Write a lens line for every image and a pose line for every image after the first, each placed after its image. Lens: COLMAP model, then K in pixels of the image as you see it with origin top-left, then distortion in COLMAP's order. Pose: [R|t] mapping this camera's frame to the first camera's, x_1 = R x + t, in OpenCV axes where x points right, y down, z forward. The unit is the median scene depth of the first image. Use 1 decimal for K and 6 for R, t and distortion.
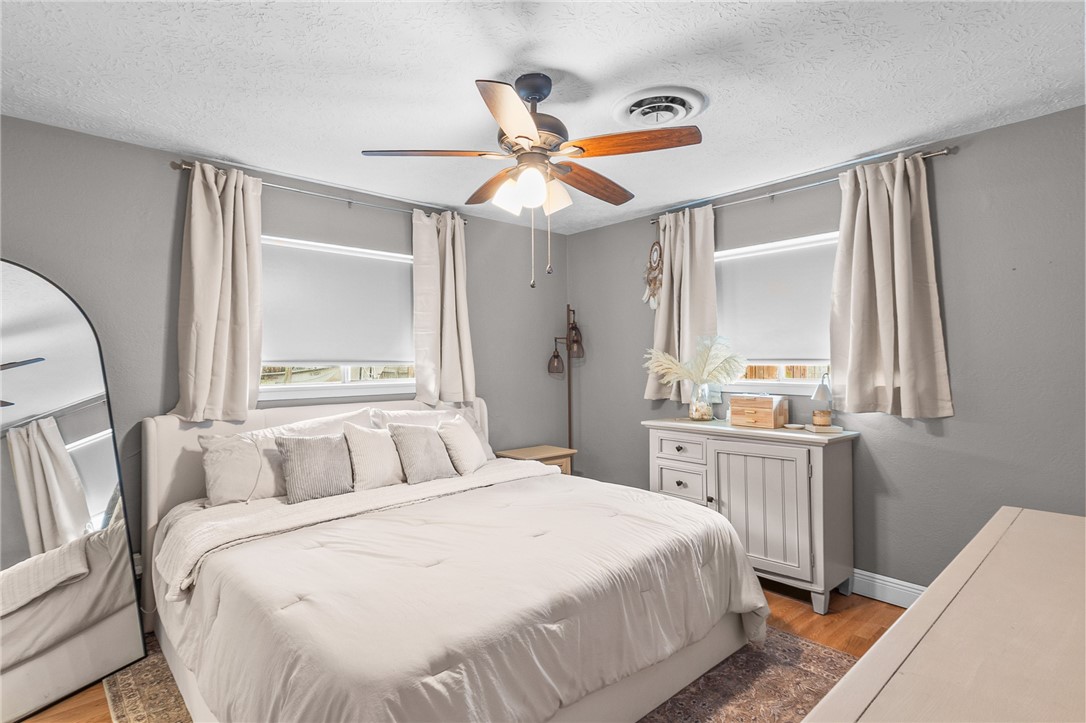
lens RADIAL K [[547.0, 0, 539.3], [0, 547.0, 345.7], [0, 0, 1]] dist [0.023281, -0.001294]
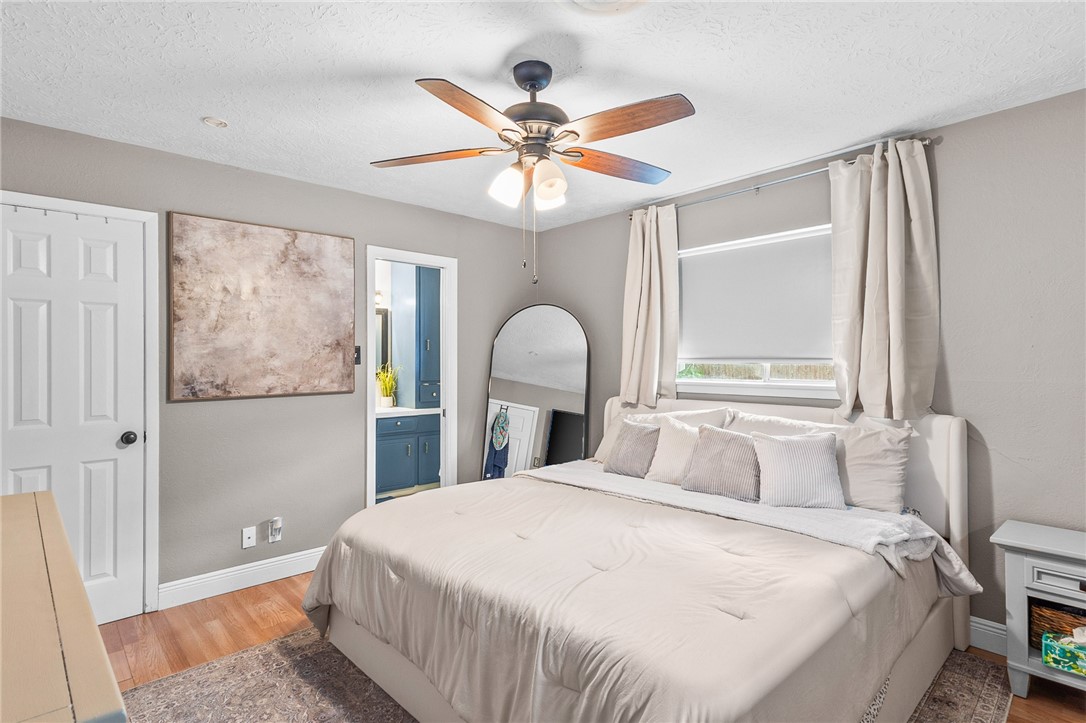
lens RADIAL K [[547.0, 0, 539.3], [0, 547.0, 345.7], [0, 0, 1]] dist [0.023281, -0.001294]
pose [[0.012305, -0.021862, -0.999685, 0.750719], [0.030483, 0.999304, -0.021478, 0.019317], [0.999460, -0.030209, 0.012963, 0.783615]]
